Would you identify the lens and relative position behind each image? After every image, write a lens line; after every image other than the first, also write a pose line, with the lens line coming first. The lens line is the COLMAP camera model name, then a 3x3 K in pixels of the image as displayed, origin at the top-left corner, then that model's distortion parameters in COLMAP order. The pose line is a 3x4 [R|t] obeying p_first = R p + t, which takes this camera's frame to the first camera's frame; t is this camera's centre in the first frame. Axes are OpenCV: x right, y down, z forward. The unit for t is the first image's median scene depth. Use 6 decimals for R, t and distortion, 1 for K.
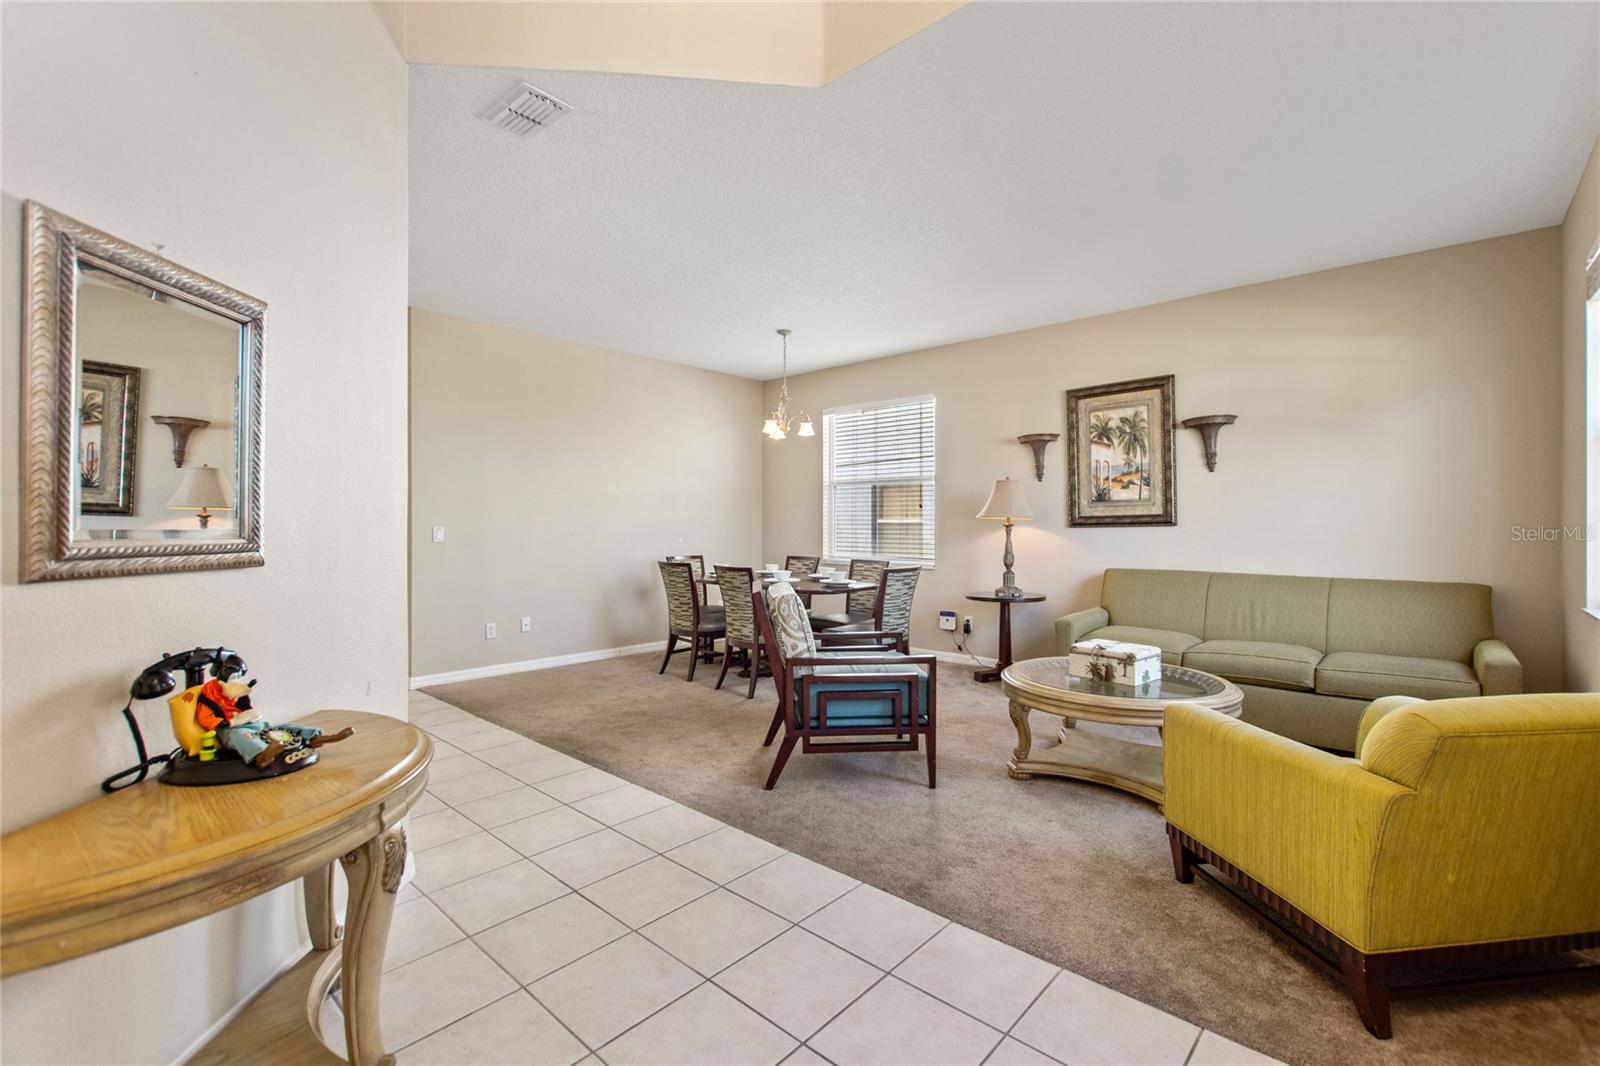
lens RADIAL K [[703.2, 0, 800.3], [0, 703.2, 527.0], [0, 0, 1]] dist [-0.001534, -0.000003]
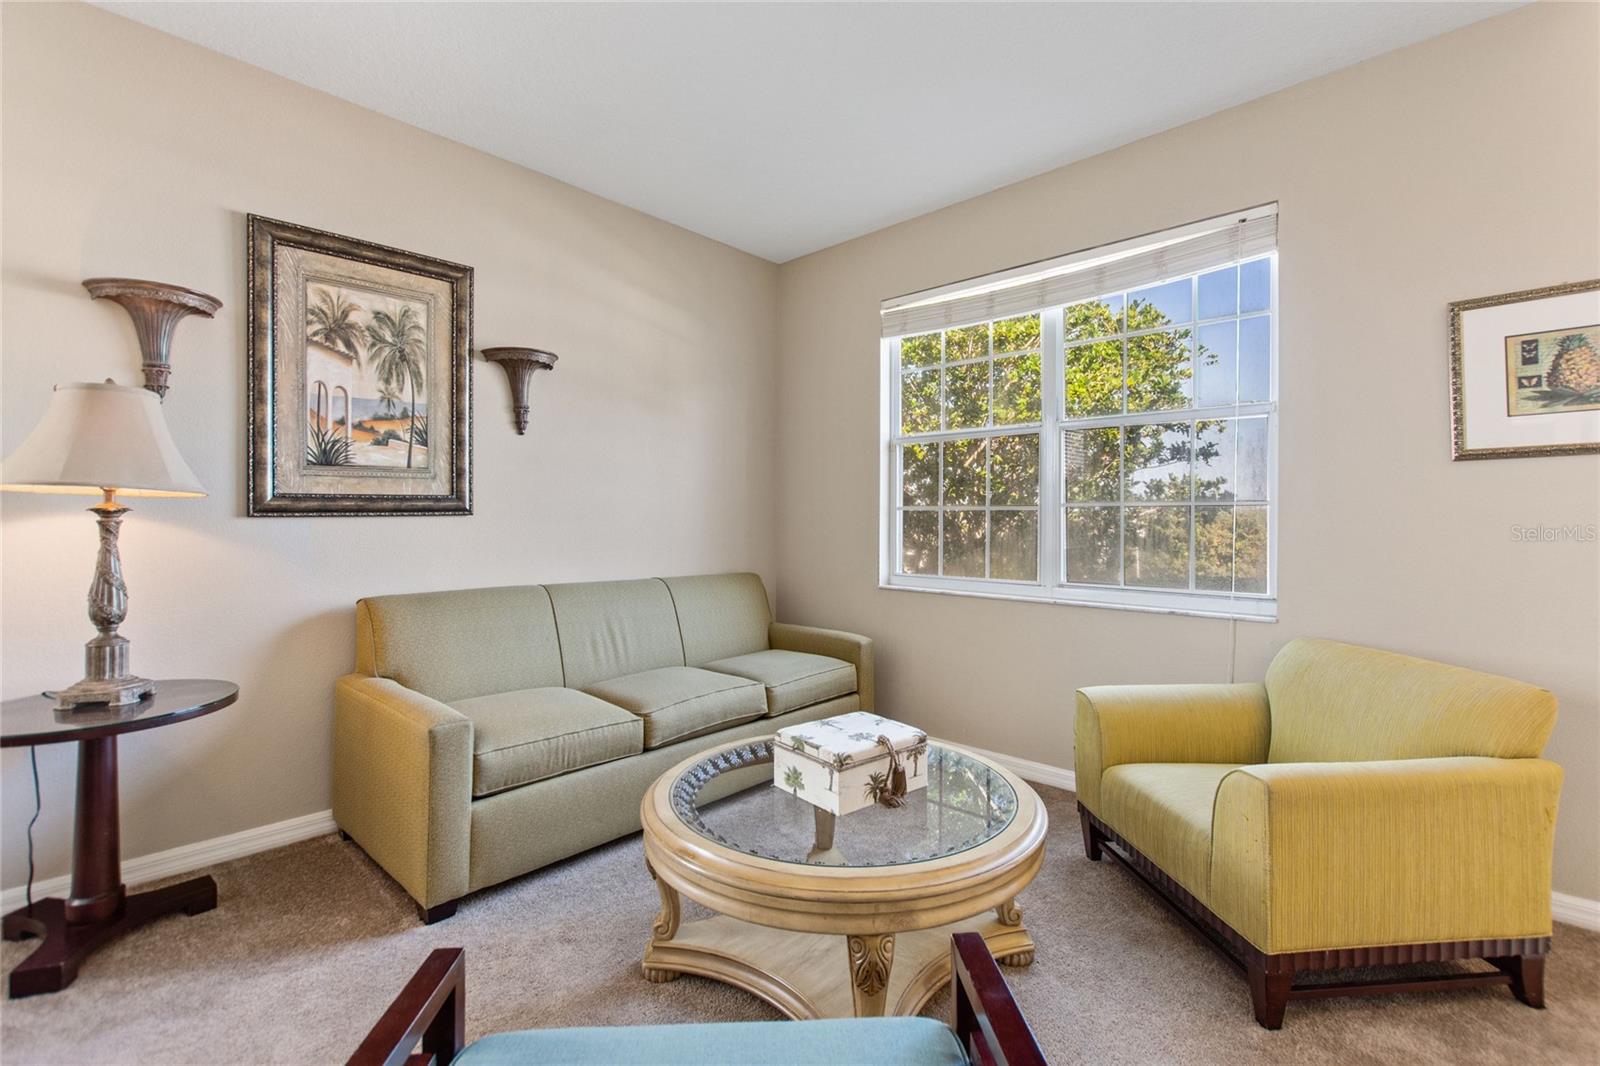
lens RADIAL K [[703.2, 0, 813.1], [0, 703.2, 511.9], [0, 0, 1]] dist [-0.001534, -0.000003]
pose [[-0.001478, 0.013526, 0.999907, -0.073334], [-0.003432, 0.999903, -0.013531, 0.002304], [-0.999993, -0.003451, -0.001431, 0.673897]]
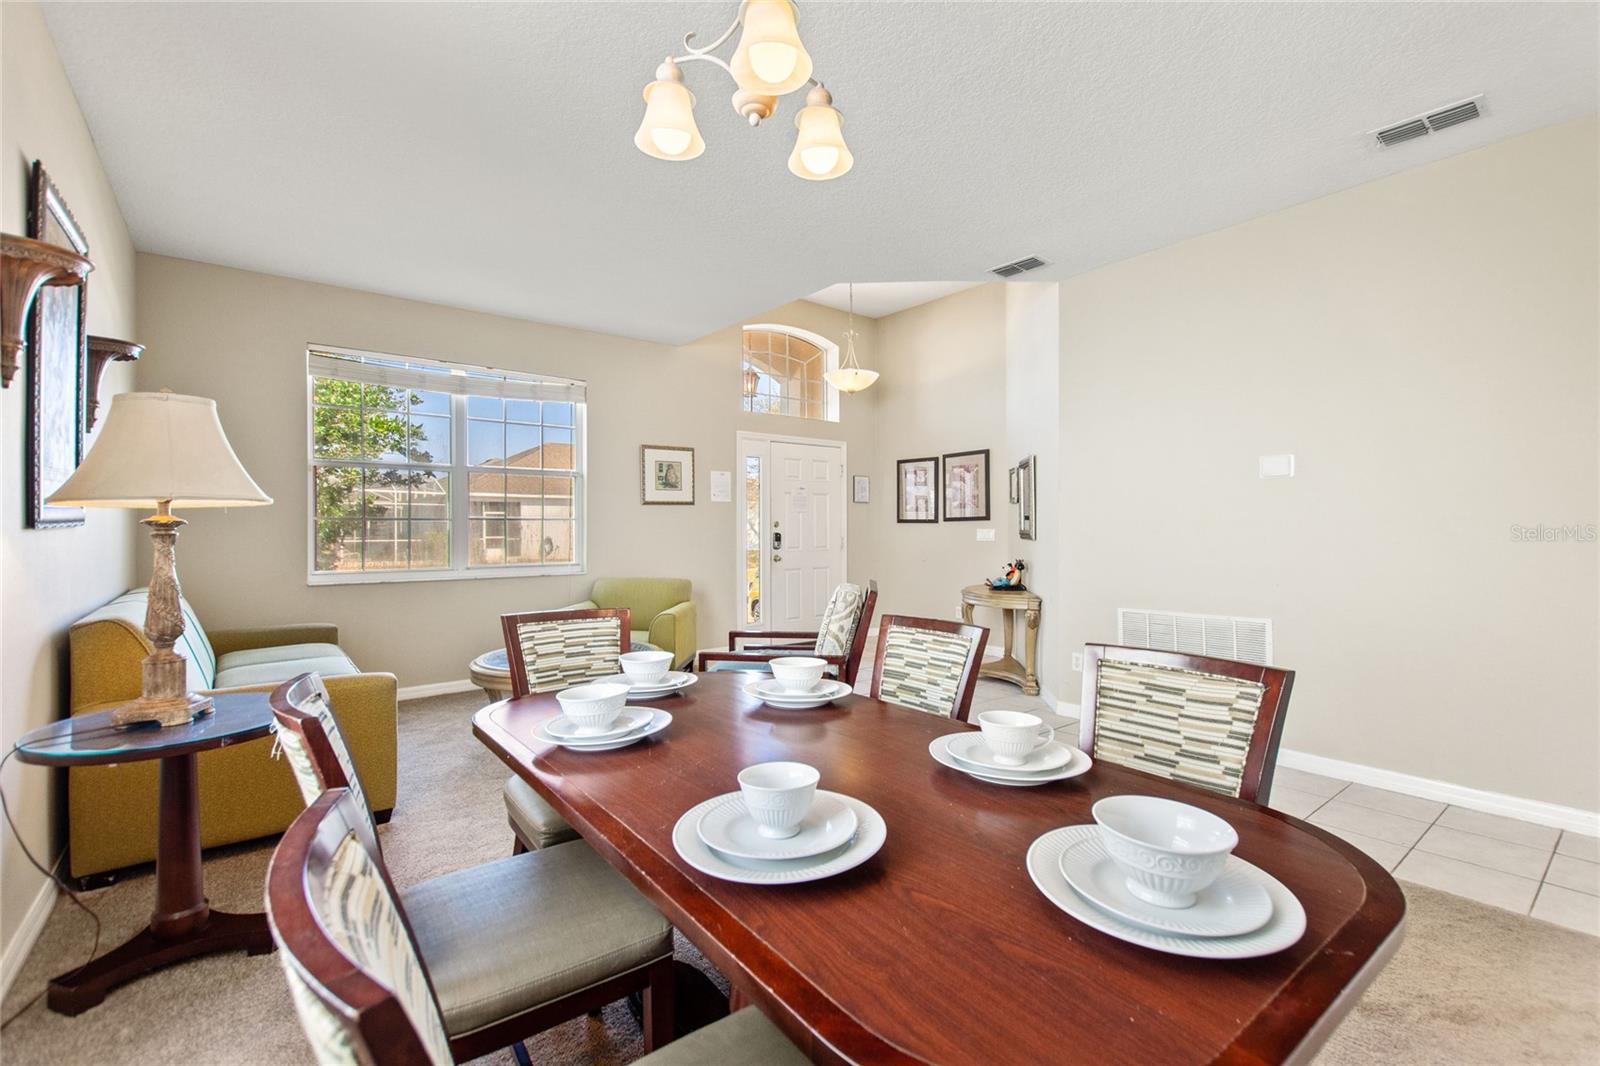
lens RADIAL K [[703.2, 0, 801.6], [0, 703.2, 528.9], [0, 0, 1]] dist [-0.001534, -0.000003]
pose [[-0.988710, 0.004359, 0.149776, -0.067739], [0.004789, 0.999985, 0.002508, 0.001081], [-0.149763, 0.003197, -0.988717, 1.379280]]
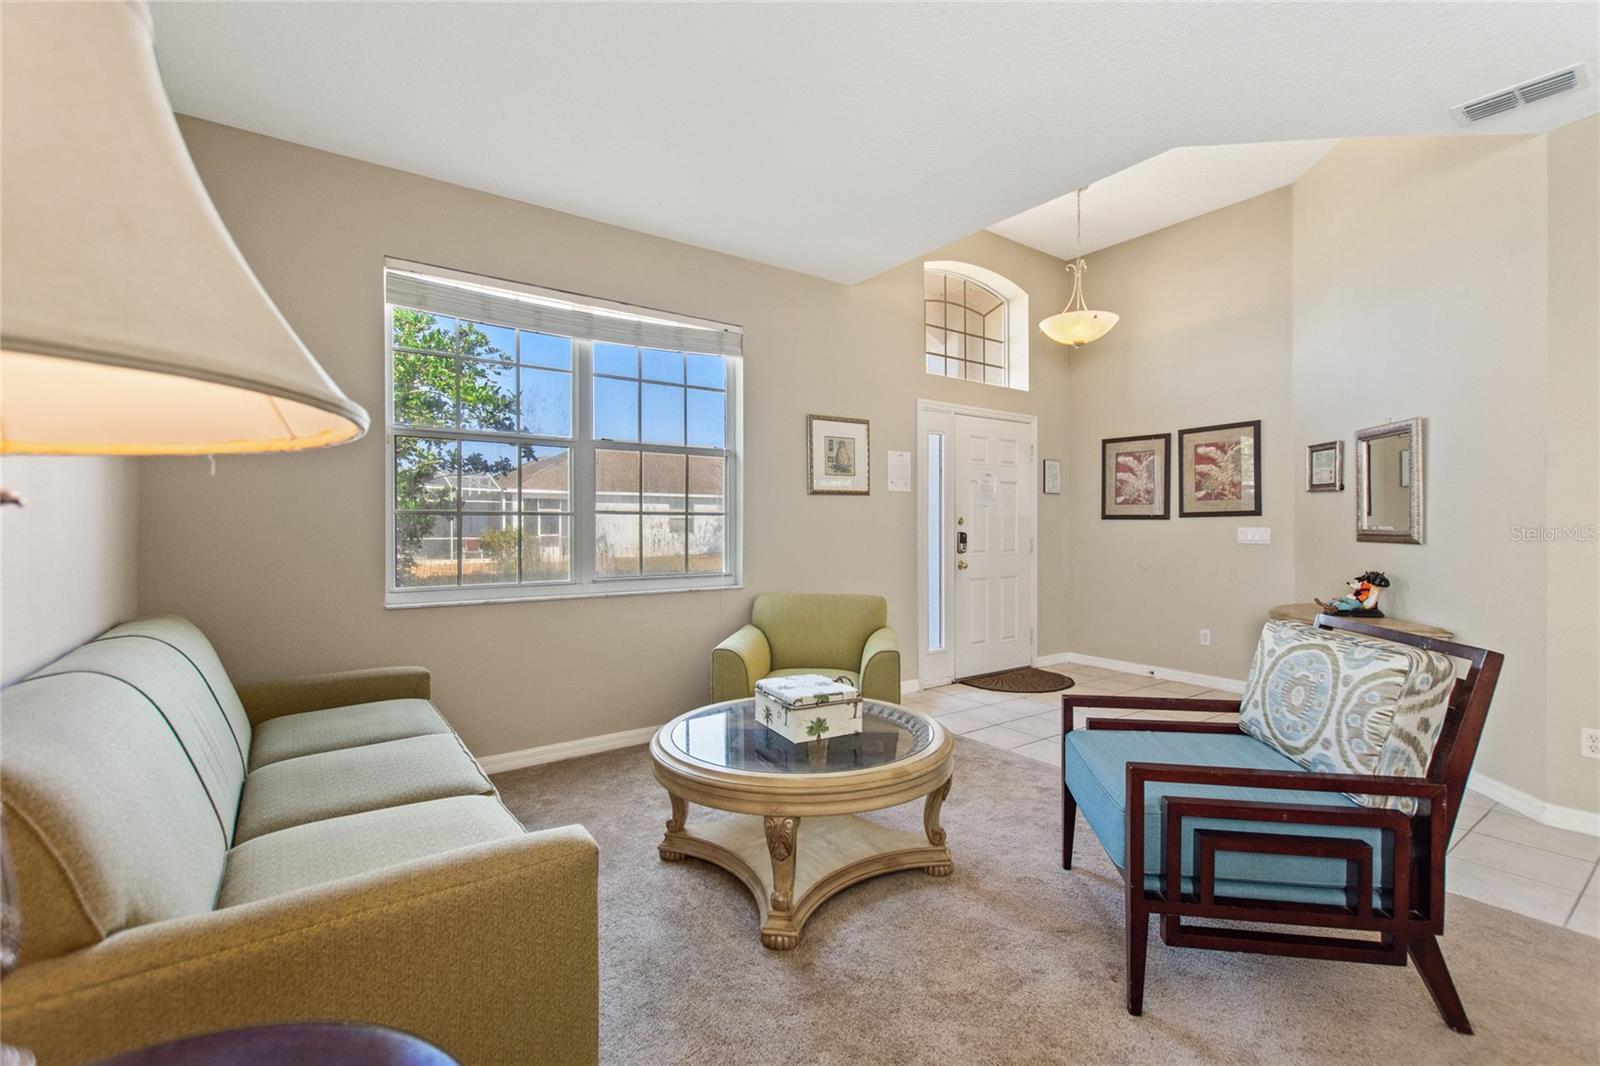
lens RADIAL K [[703.2, 0, 803.7], [0, 703.2, 527.0], [0, 0, 1]] dist [-0.001534, -0.000003]
pose [[-0.979103, 0.002596, 0.203350, 0.195729], [0.003202, 0.999991, 0.002654, 0.000953], [-0.203342, 0.003249, -0.979102, 1.125391]]
